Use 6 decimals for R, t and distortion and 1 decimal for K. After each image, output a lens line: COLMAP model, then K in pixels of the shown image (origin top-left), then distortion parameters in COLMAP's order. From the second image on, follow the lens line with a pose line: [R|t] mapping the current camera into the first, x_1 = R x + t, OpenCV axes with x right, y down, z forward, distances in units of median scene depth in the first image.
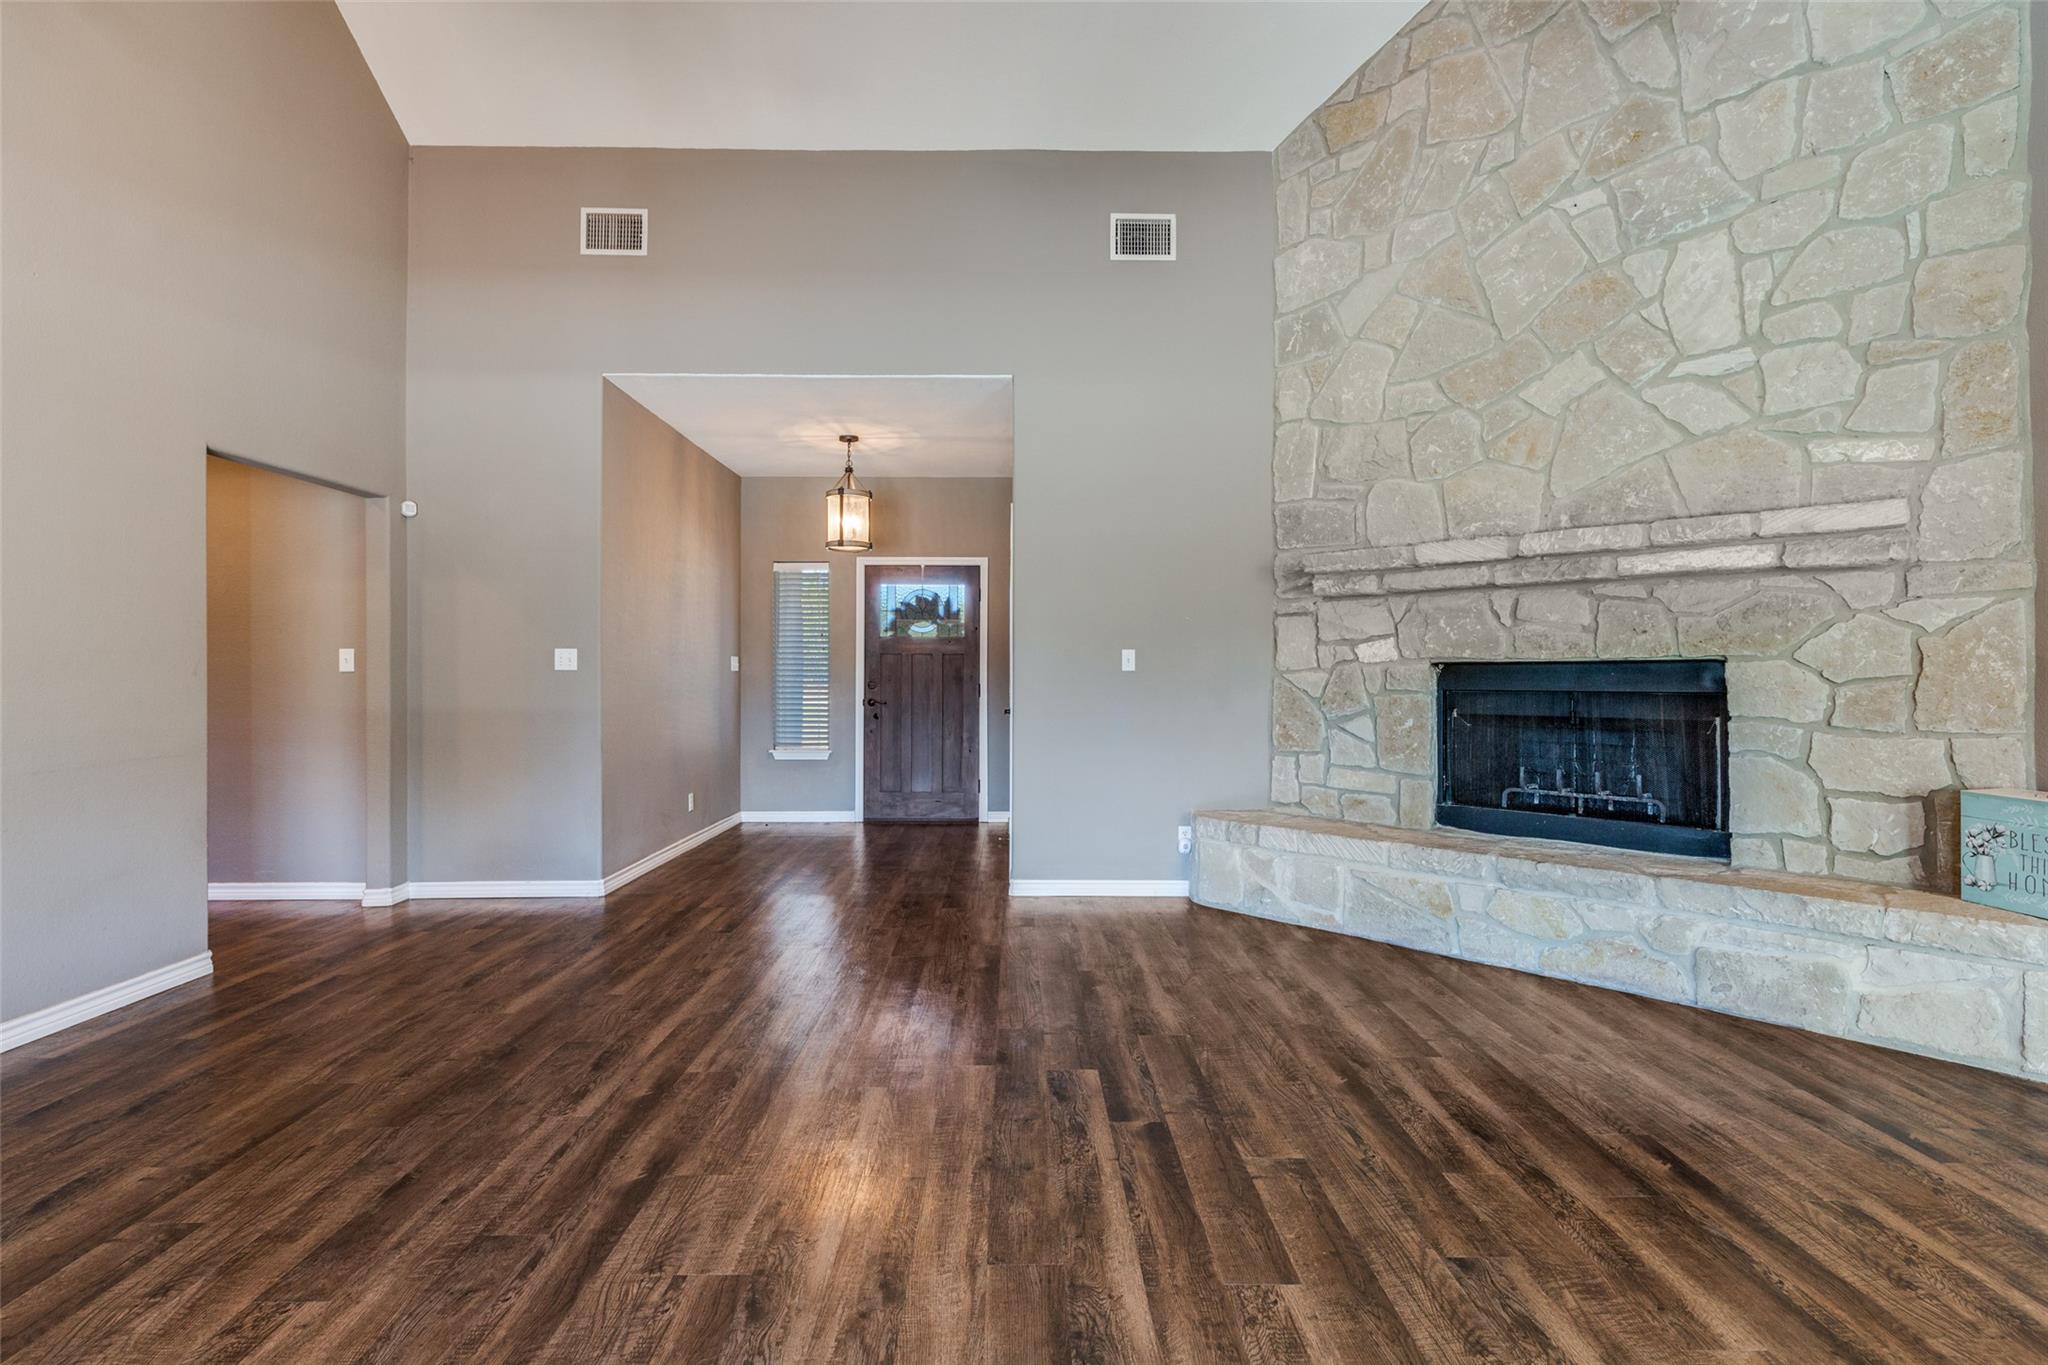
lens RADIAL K [[922.8, 0, 1018.7], [0, 922.8, 672.7], [0, 0, 1]] dist [0.002450, -0.001214]
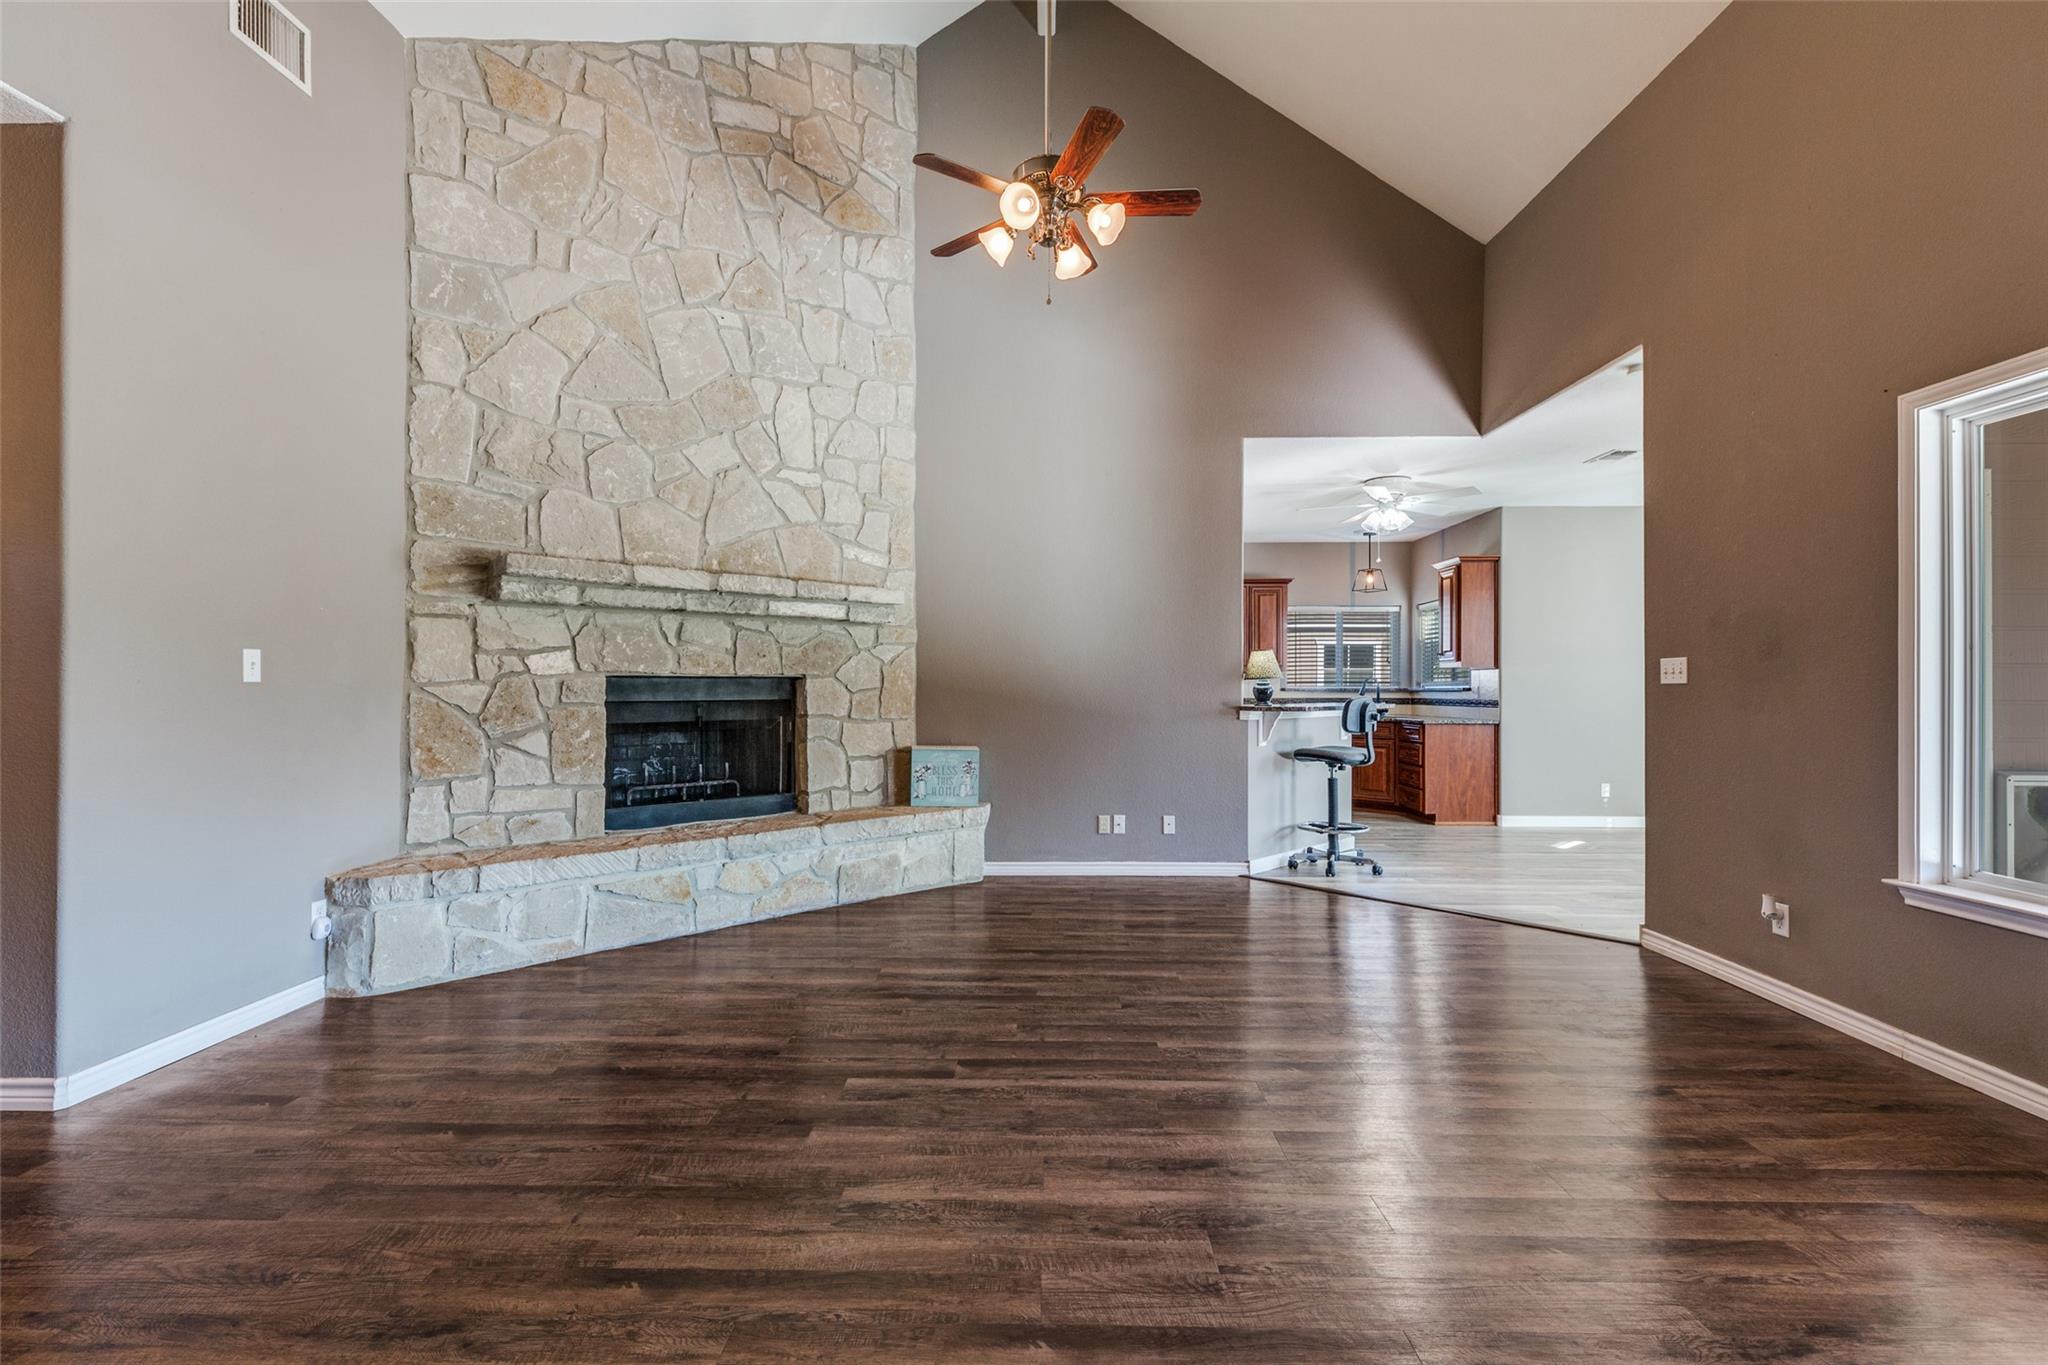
lens RADIAL K [[922.8, 0, 1019.3], [0, 922.8, 687.5], [0, 0, 1]] dist [0.002450, -0.001214]
pose [[0.023413, -0.001957, 0.999724, -0.685949], [-0.003259, 0.999993, 0.002034, -0.001476], [-0.999721, -0.003305, 0.023407, 0.586324]]
